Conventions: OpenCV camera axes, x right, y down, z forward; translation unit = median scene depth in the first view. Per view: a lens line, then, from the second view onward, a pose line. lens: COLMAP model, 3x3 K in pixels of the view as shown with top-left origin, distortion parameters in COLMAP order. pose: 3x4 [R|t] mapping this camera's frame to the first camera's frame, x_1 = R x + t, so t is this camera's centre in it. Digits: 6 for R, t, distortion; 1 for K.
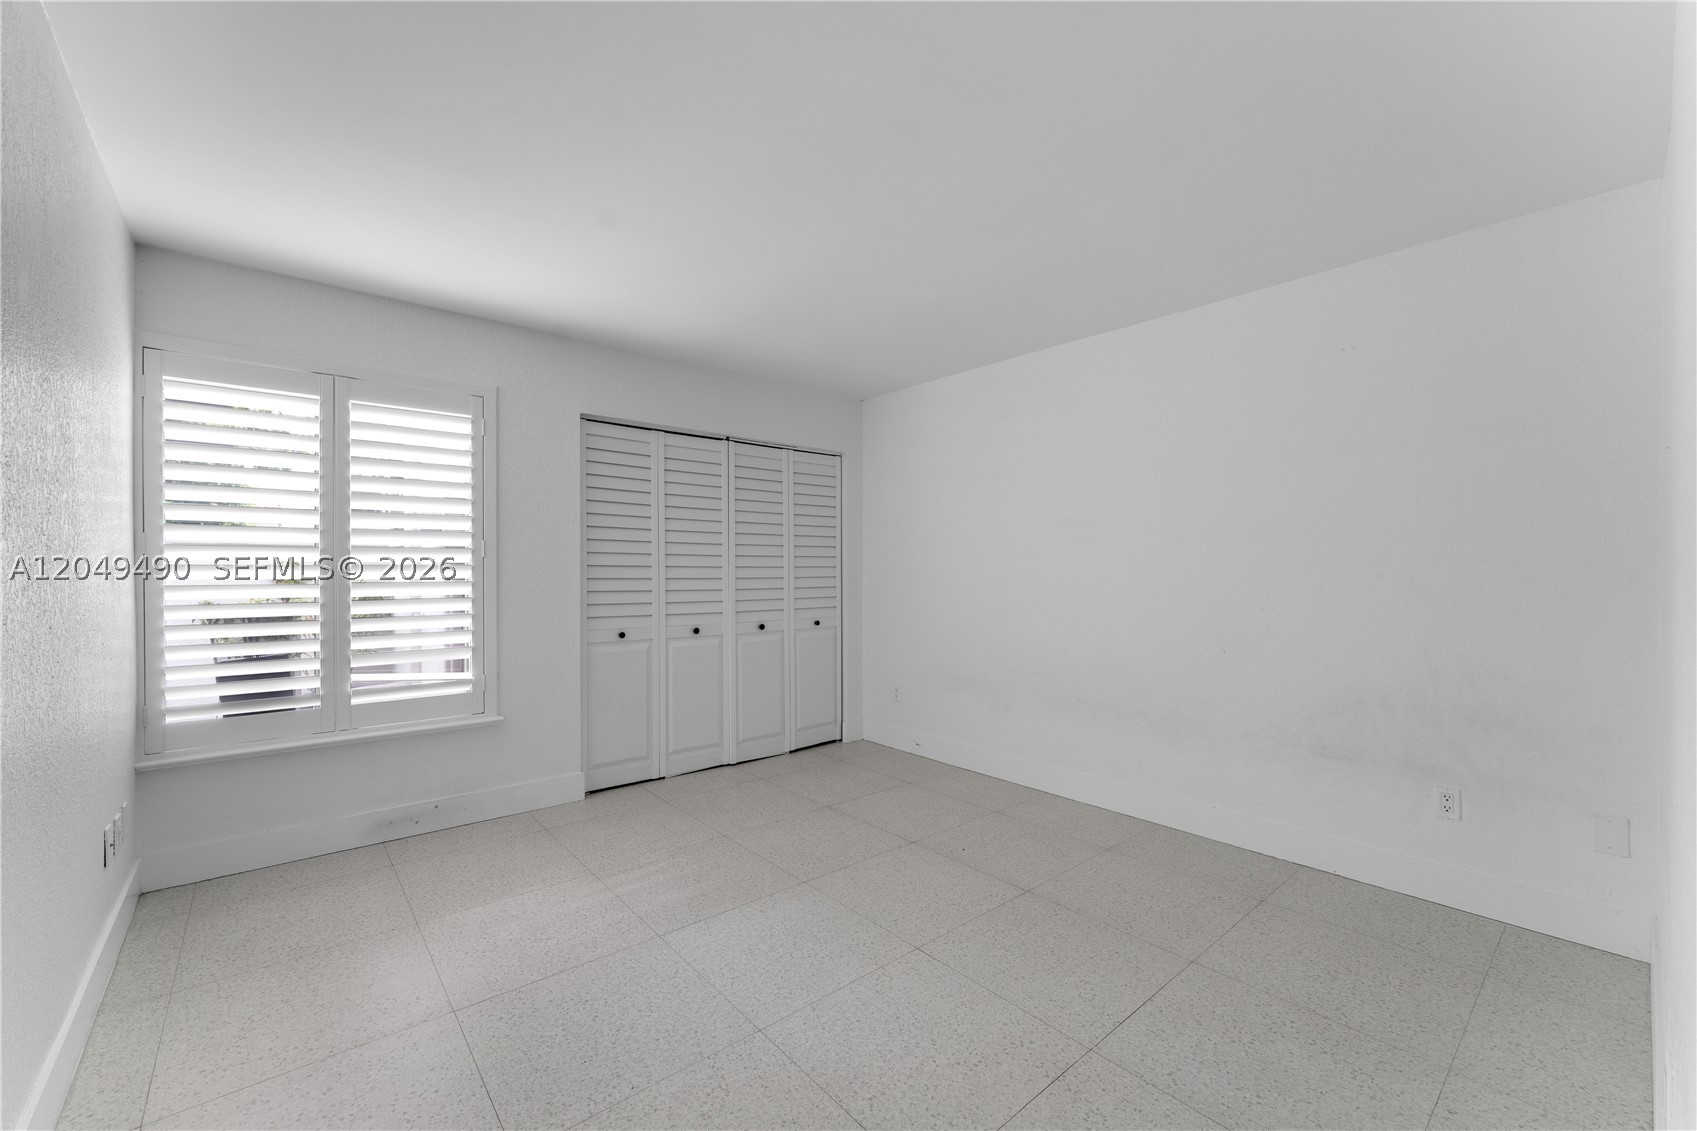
lens RADIAL K [[714.2, 0, 833.2], [0, 714.2, 580.2], [0, 0, 1]] dist [-0.003376, 0.000107]
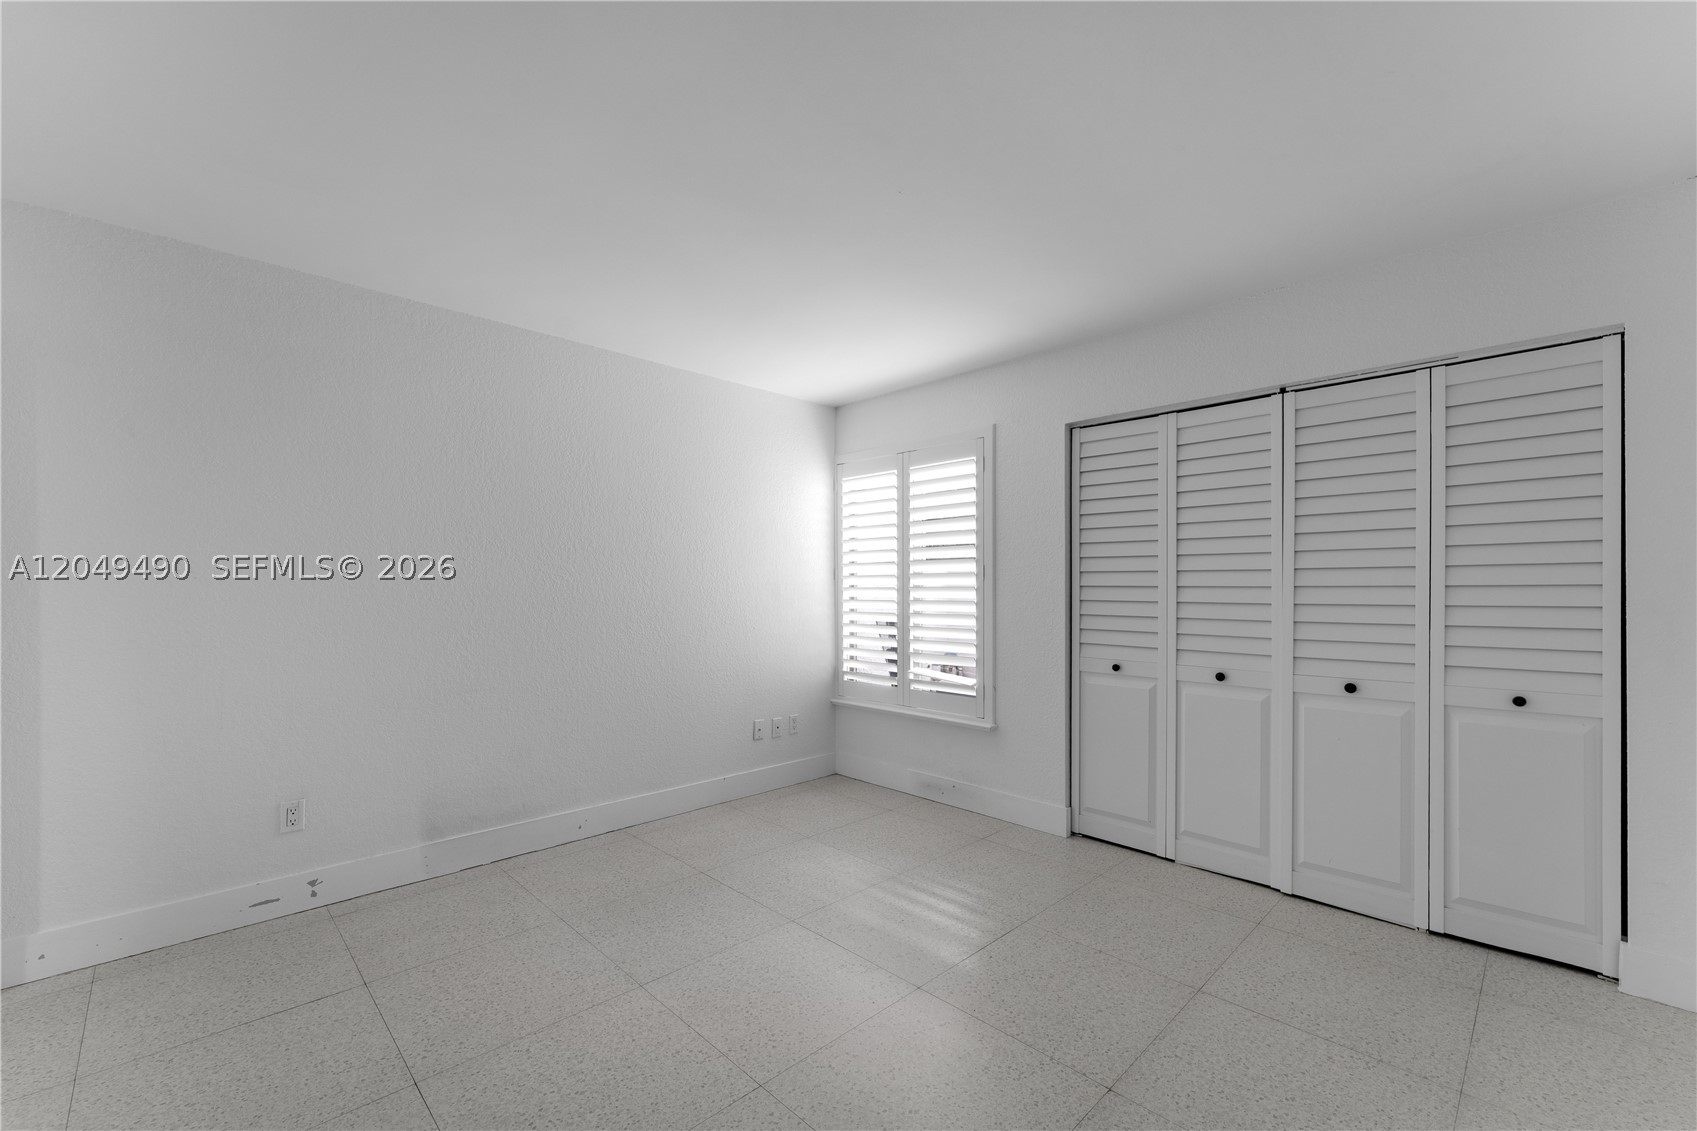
lens RADIAL K [[714.2, 0, 833.2], [0, 714.2, 580.2], [0, 0, 1]] dist [-0.003376, 0.000107]
pose [[0.035134, -0.007085, -0.999357, 0.562584], [-0.010831, 0.999913, -0.007469, -0.017714], [0.999324, 0.011086, 0.035055, 0.649808]]
